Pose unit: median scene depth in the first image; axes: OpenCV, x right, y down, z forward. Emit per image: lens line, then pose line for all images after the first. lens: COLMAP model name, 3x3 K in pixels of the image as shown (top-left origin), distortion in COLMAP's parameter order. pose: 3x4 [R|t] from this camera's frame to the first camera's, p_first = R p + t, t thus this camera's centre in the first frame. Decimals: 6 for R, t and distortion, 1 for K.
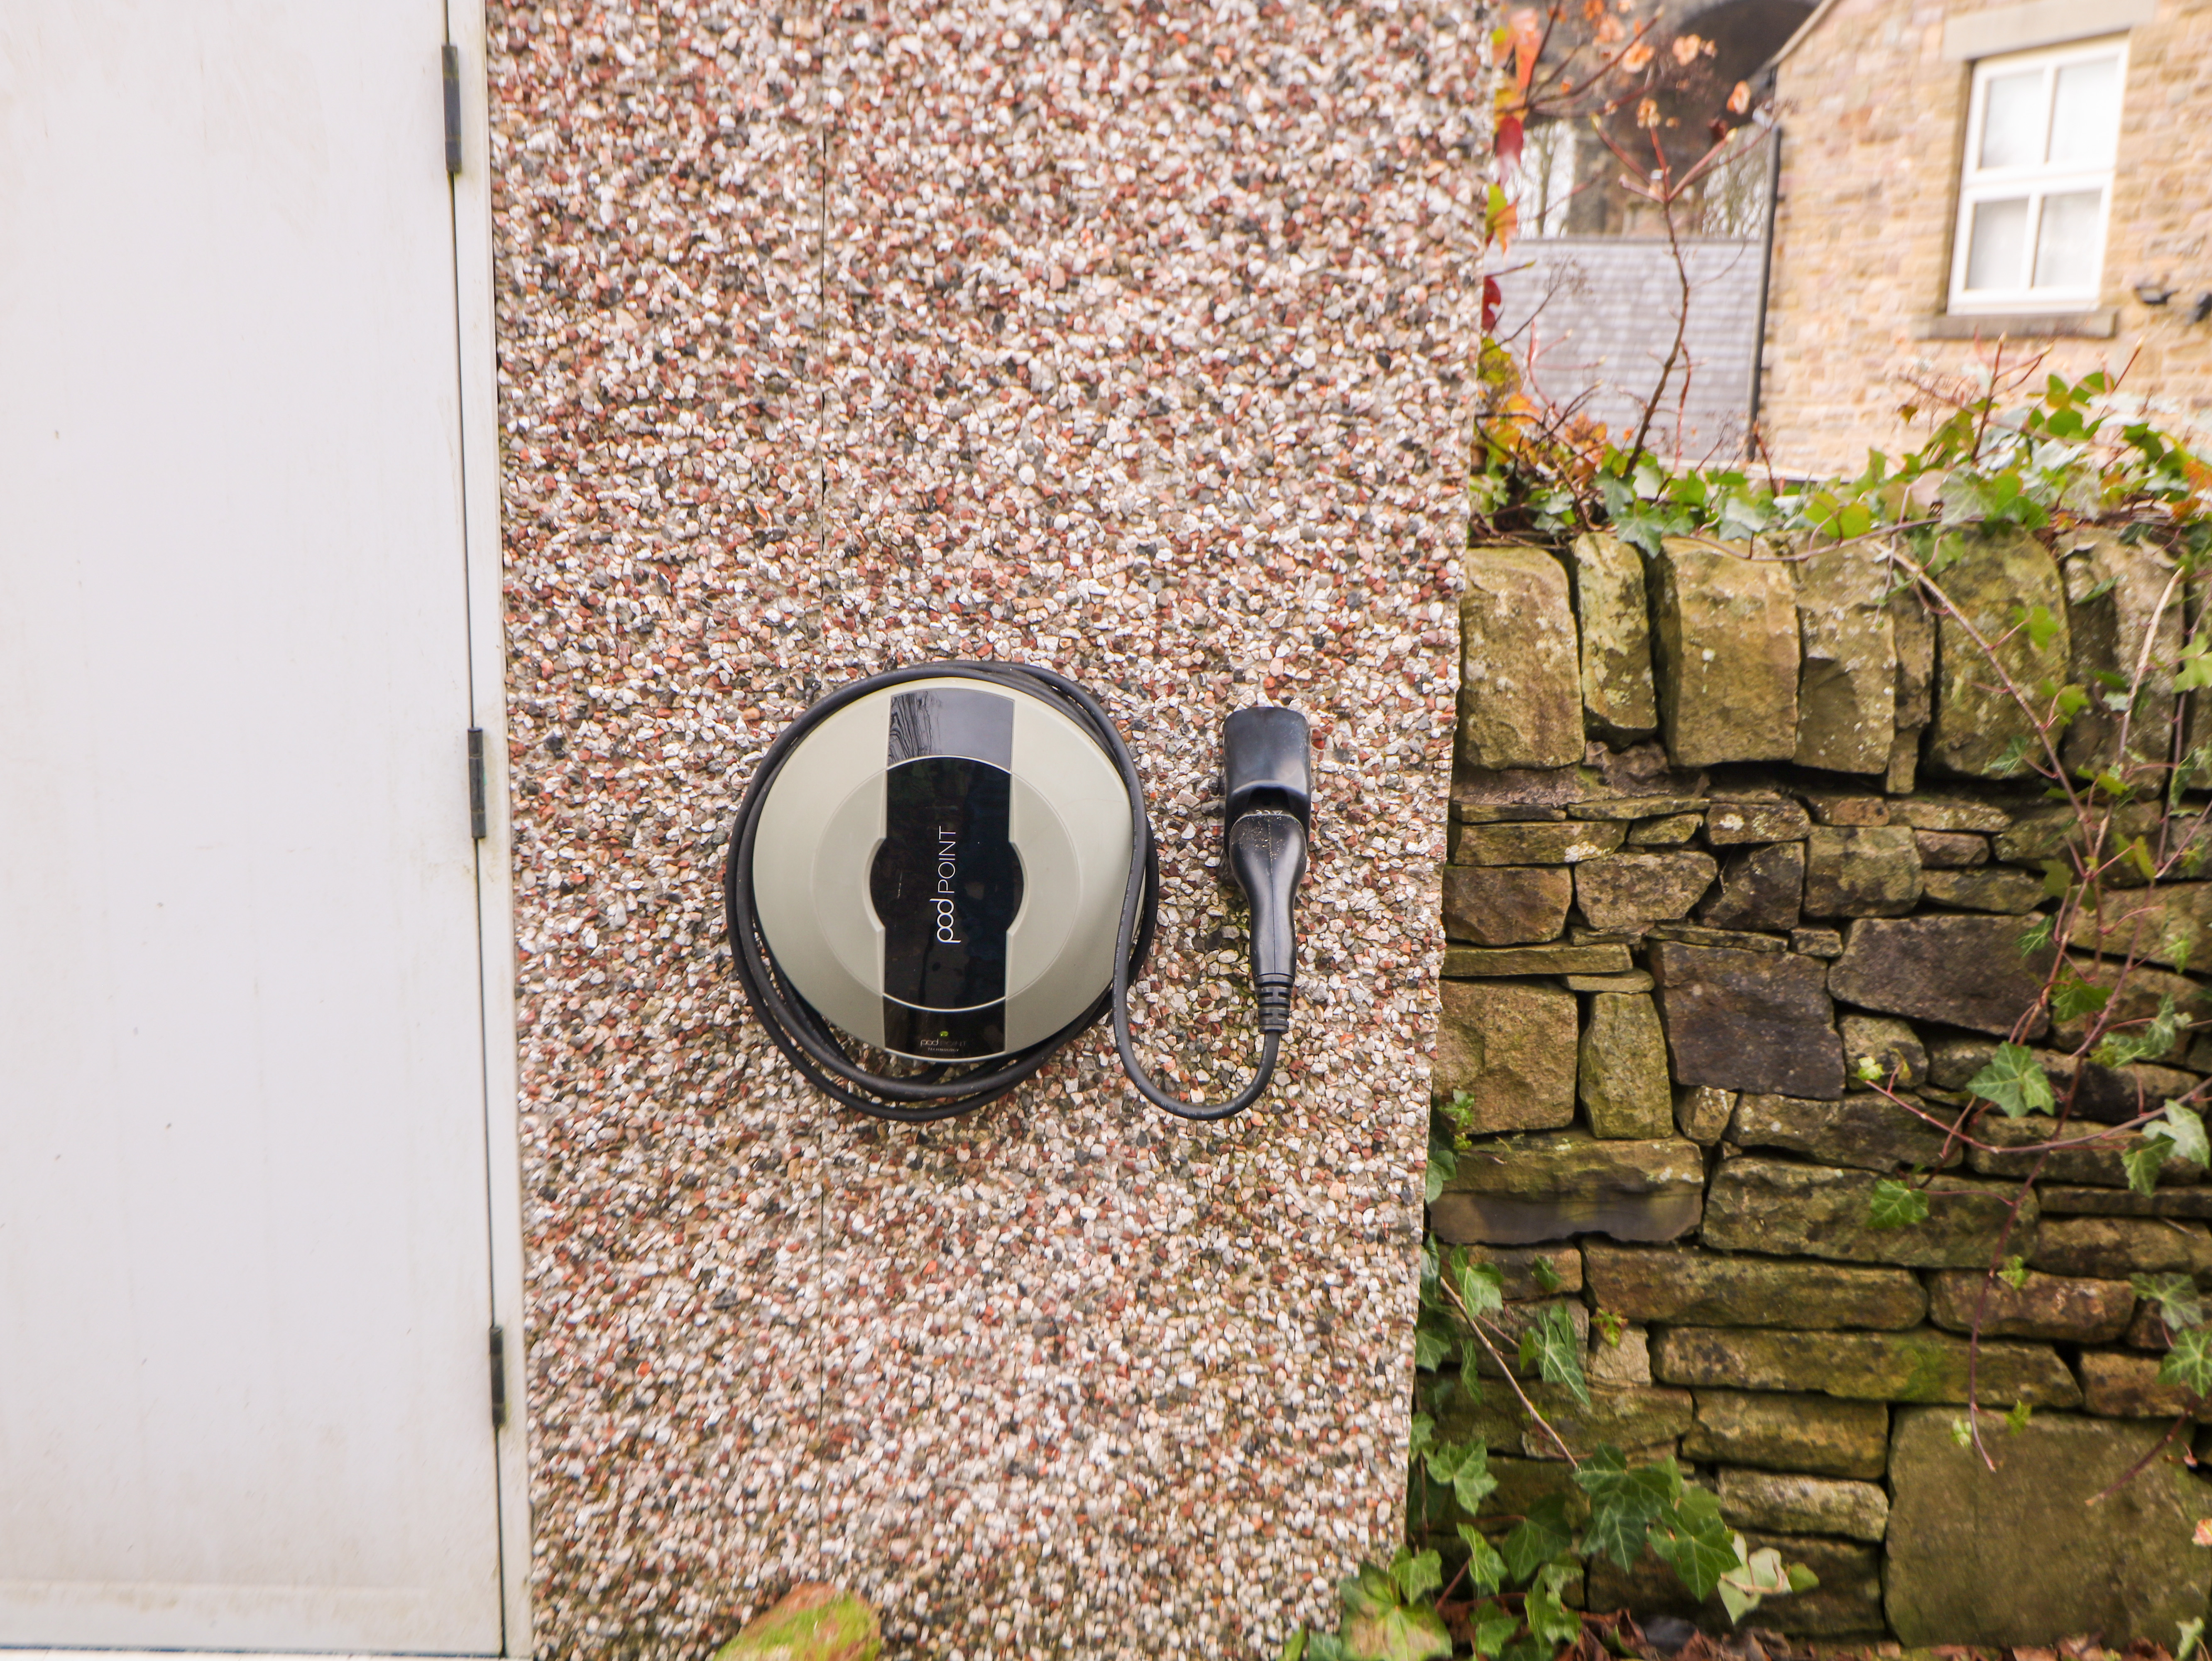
lens RADIAL K [[2247.4, 0, 1106.0], [0, 2247.4, 830.5], [0, 0, 1]] dist [-0.180886, 0.187210]
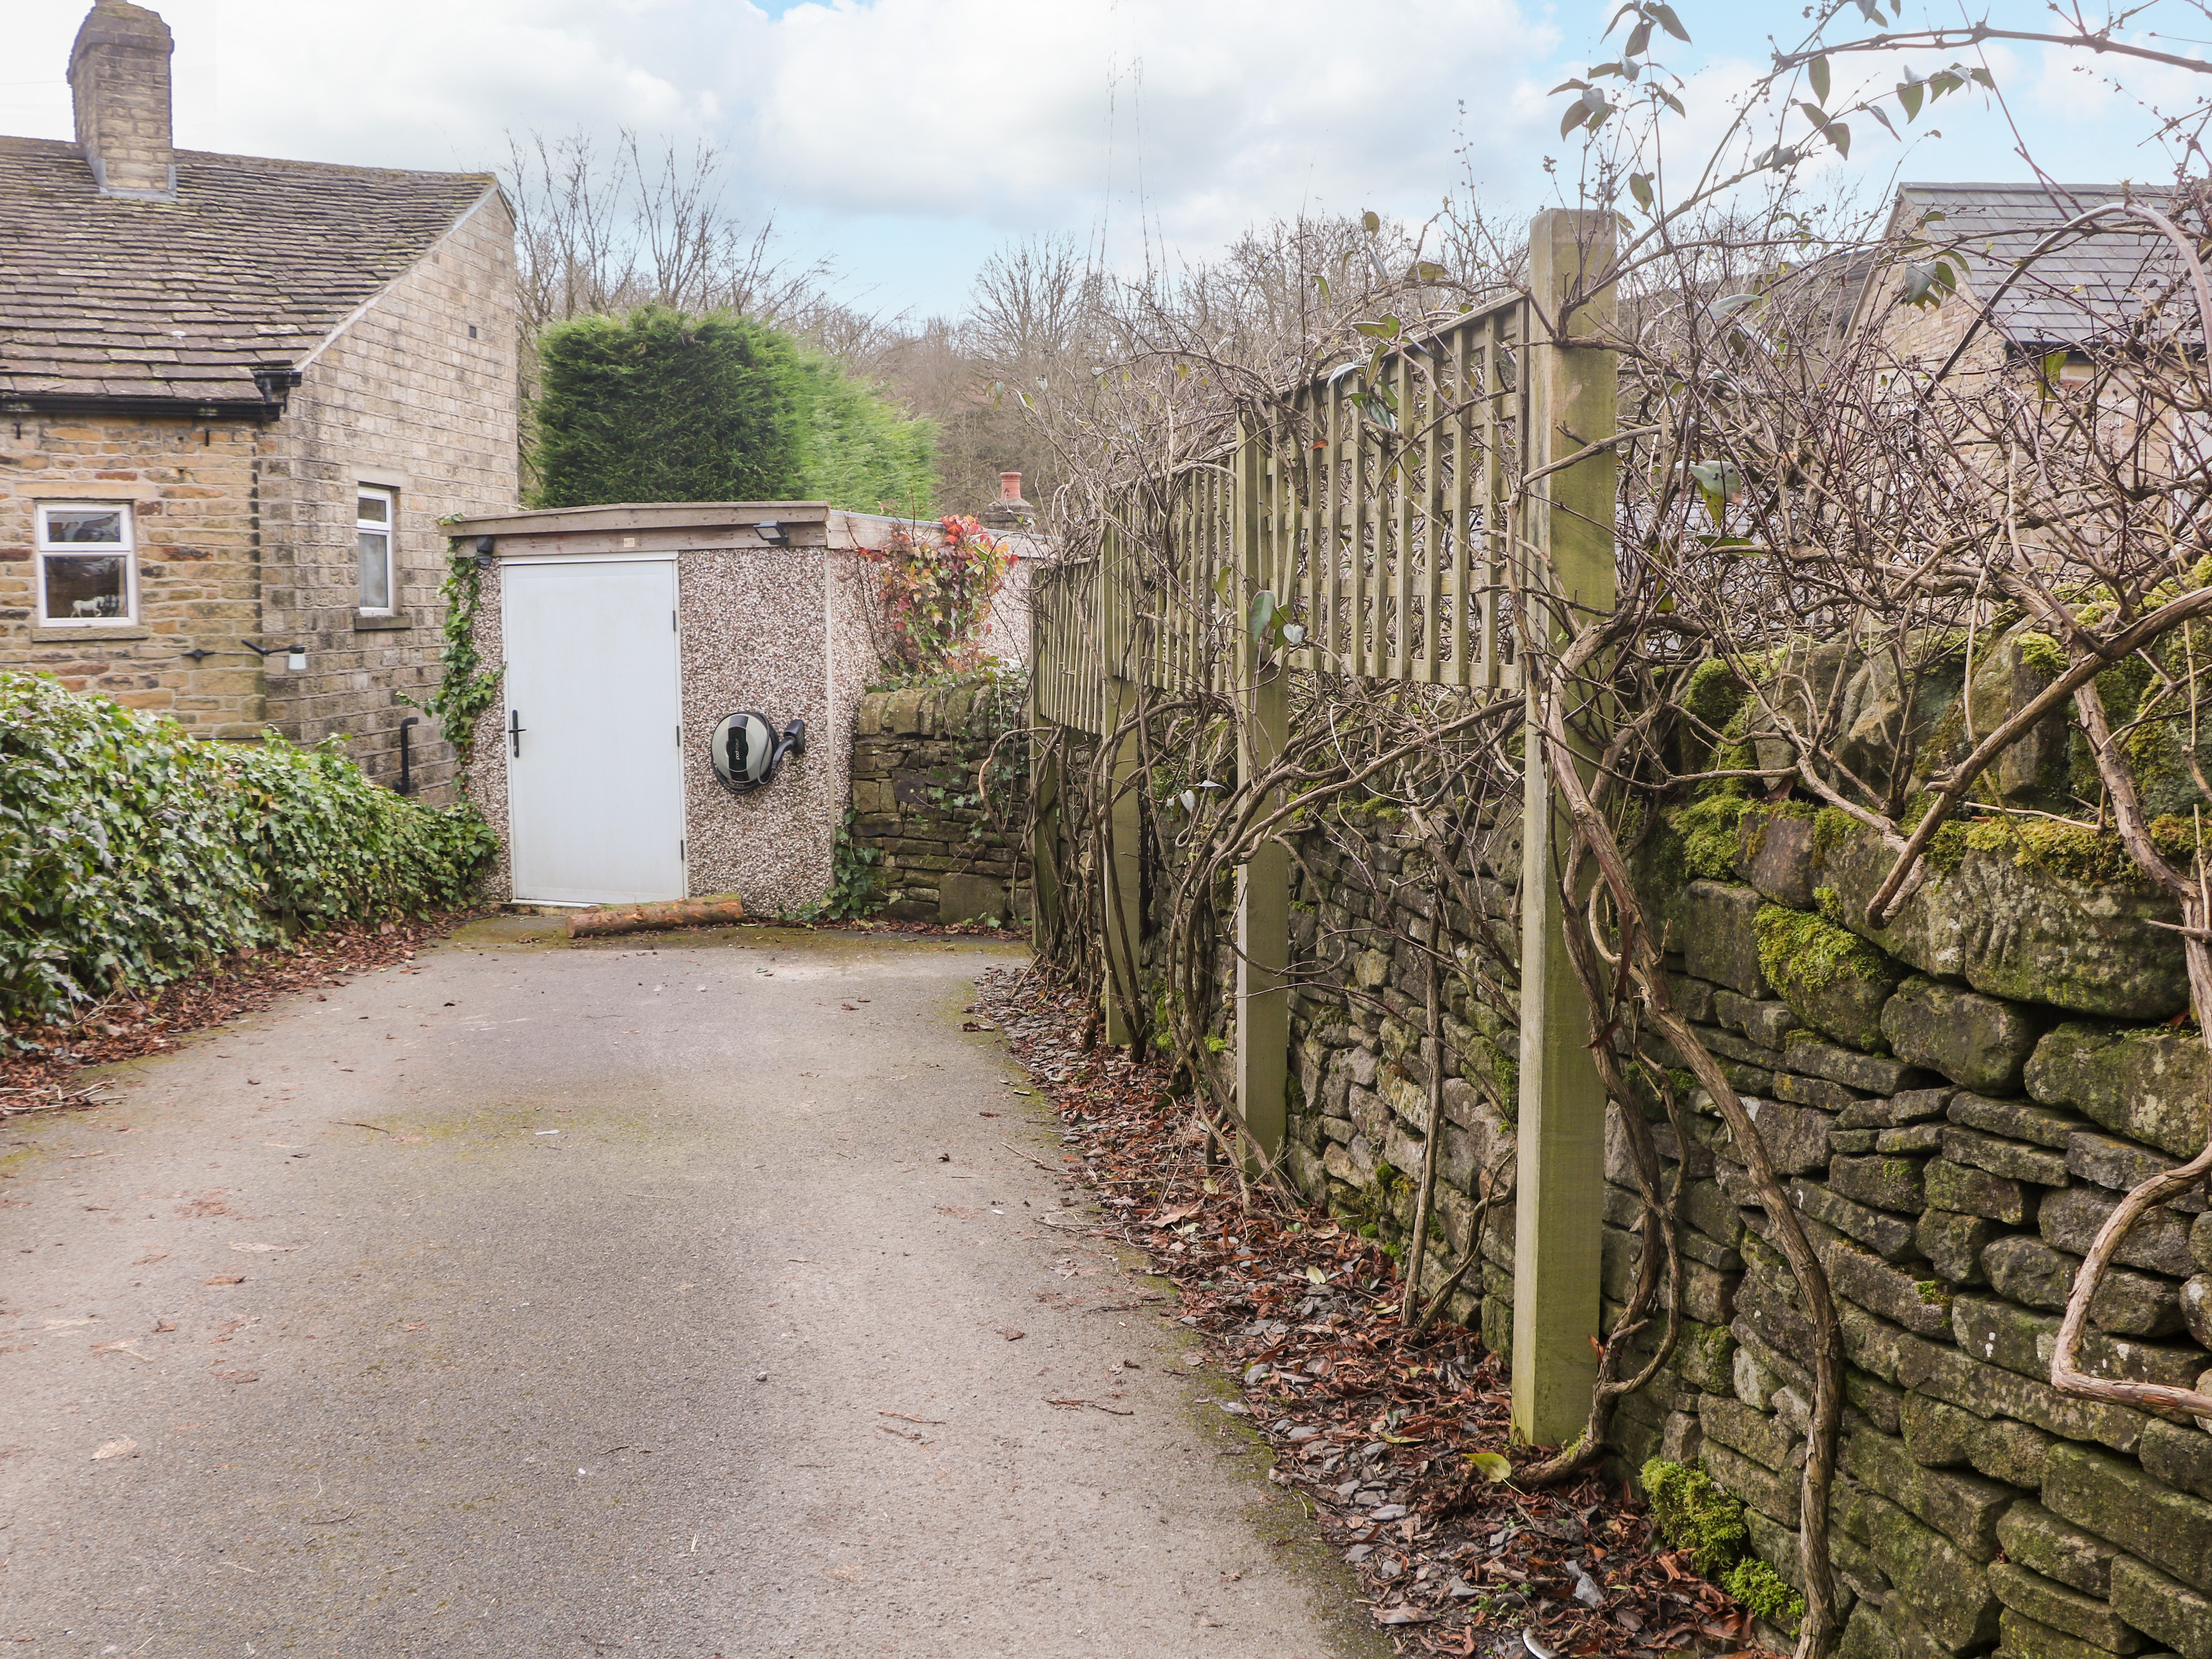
lens RADIAL K [[2247.0, 0, 1106.0], [0, 2247.0, 829.5], [0, 0, 1]] dist [-0.180886, 0.187210]
pose [[0.912340, -0.000945, -0.409433, 2.863451], [-0.054004, 0.990983, -0.122624, 0.804329], [0.405857, 0.133986, 0.904062, -3.452210]]
